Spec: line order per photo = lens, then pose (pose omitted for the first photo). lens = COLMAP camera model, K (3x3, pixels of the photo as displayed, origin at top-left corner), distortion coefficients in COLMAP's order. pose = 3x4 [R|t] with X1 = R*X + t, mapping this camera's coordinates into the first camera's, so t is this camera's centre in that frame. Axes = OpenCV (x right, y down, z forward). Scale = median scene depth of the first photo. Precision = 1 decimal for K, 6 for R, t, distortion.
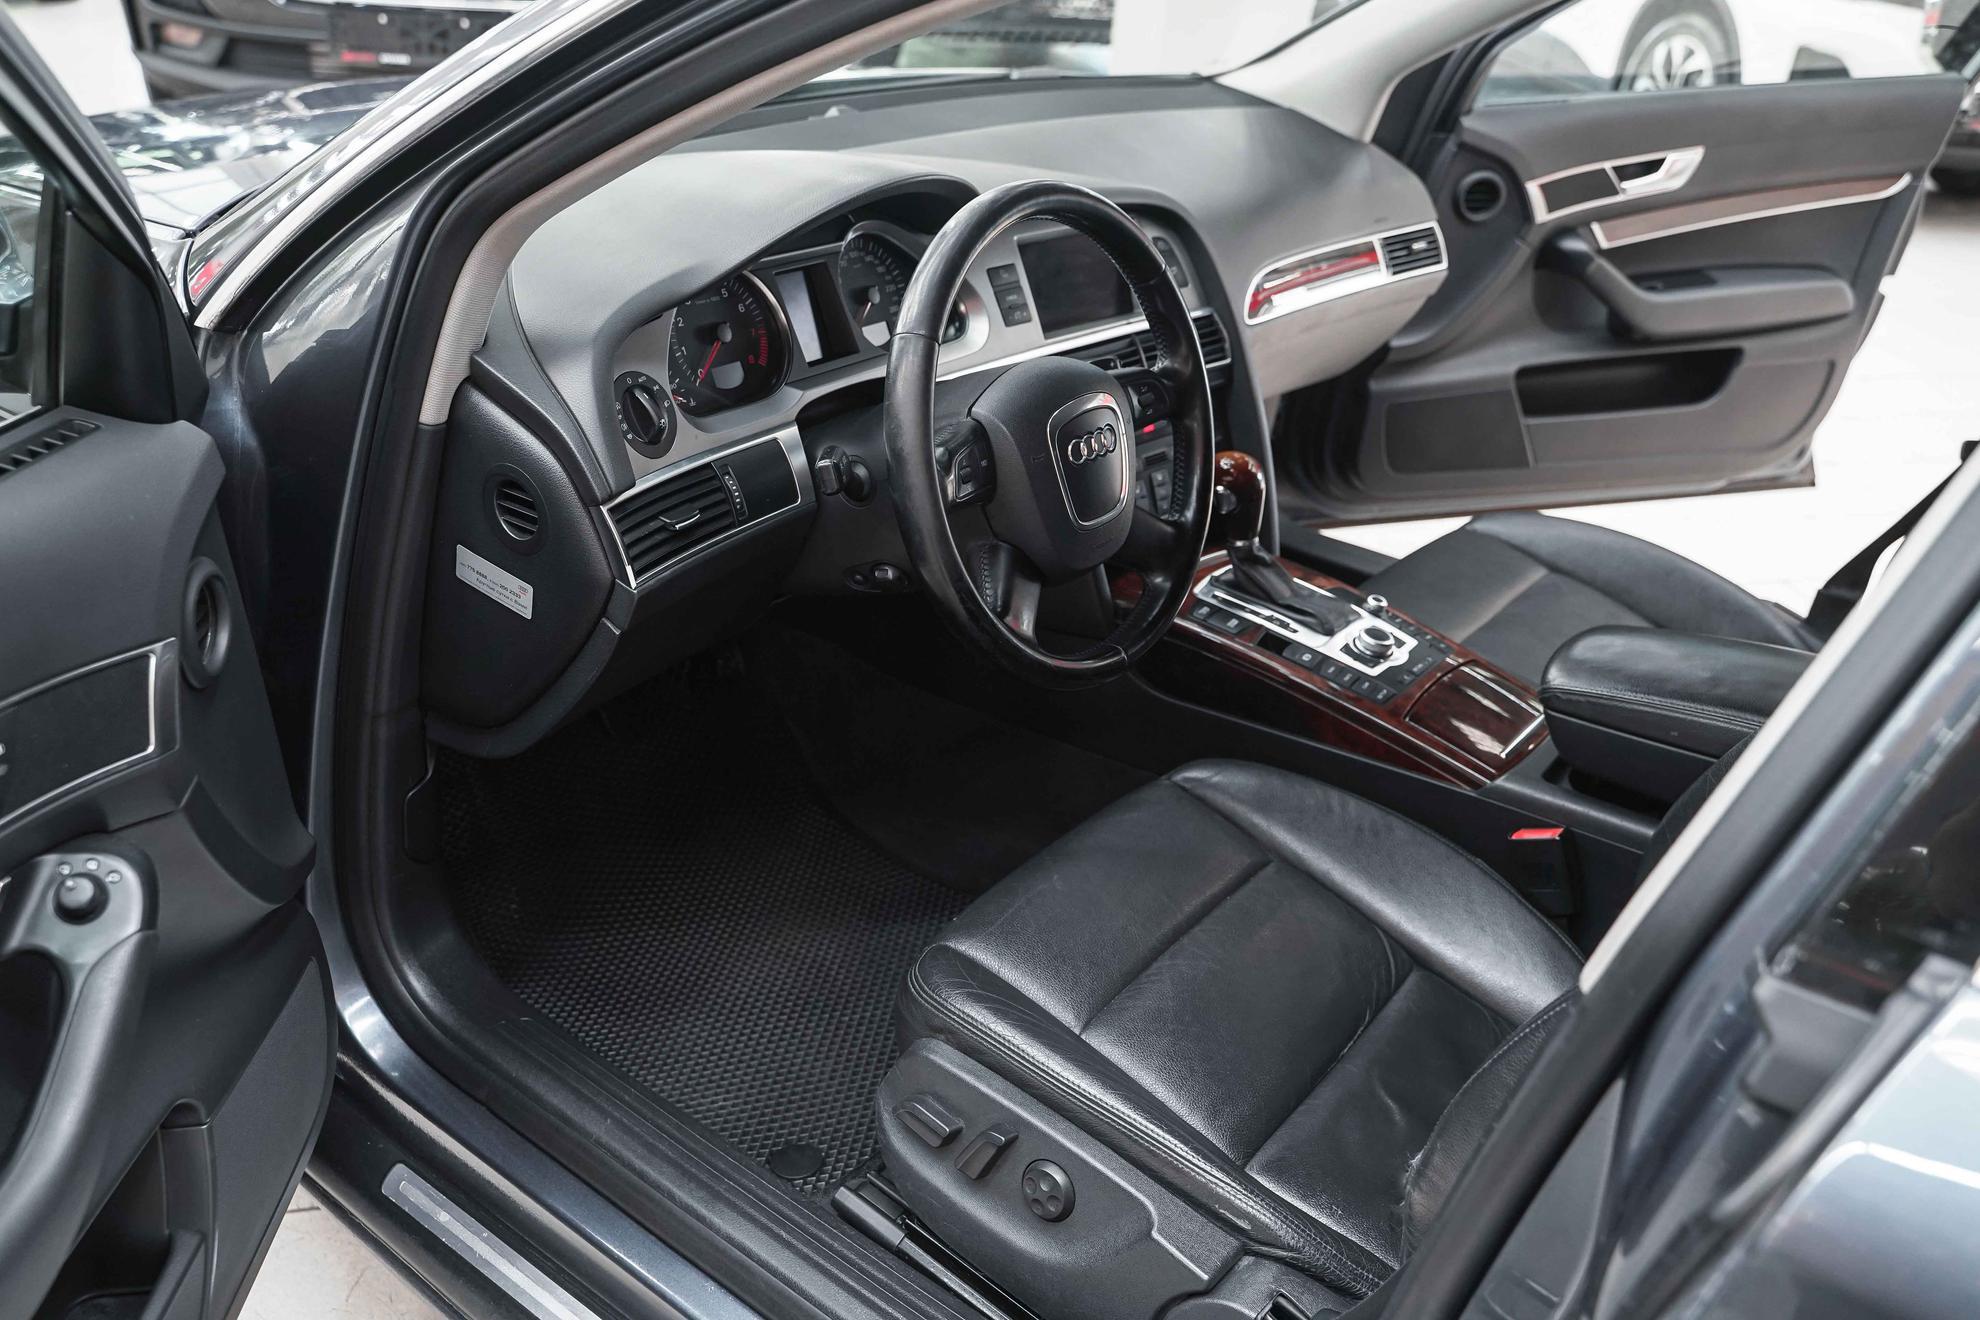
lens RADIAL K [[1576.9, 0, 1001.7], [0, 1576.9, 648.9], [0, 0, 1]] dist [-0.022911, 0.019136]
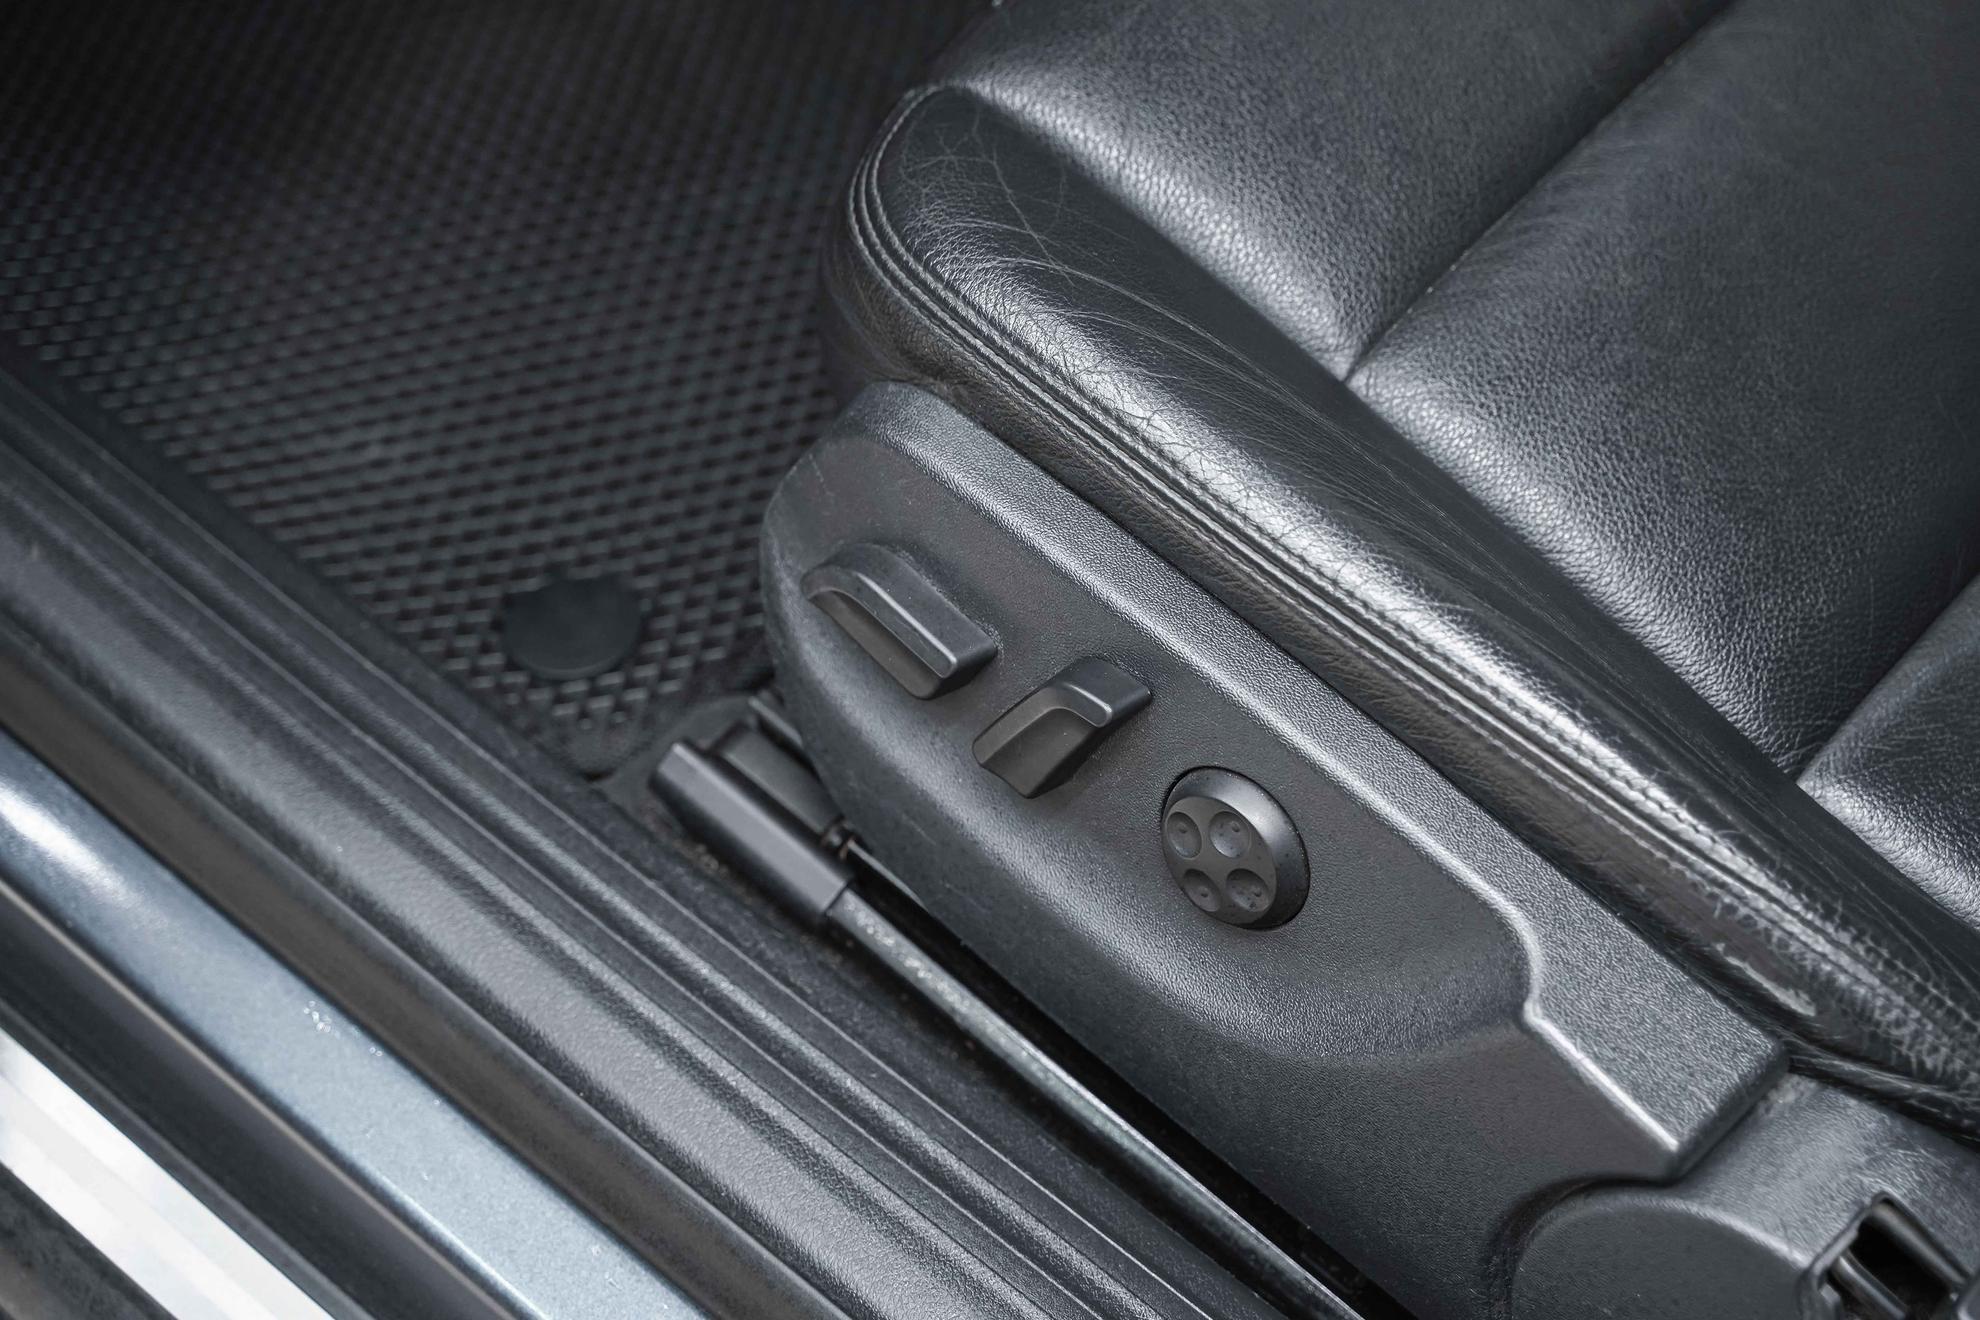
lens RADIAL K [[3524.9, 0, 983.4], [0, 3524.9, 662.0], [0, 0, 1]] dist [0.013345, 0.000000]
pose [[0.997769, 0.030454, -0.059413, 0.017670], [-0.001750, 0.901527, 0.432719, -0.030091], [0.066740, -0.431649, 0.899569, 0.282136]]
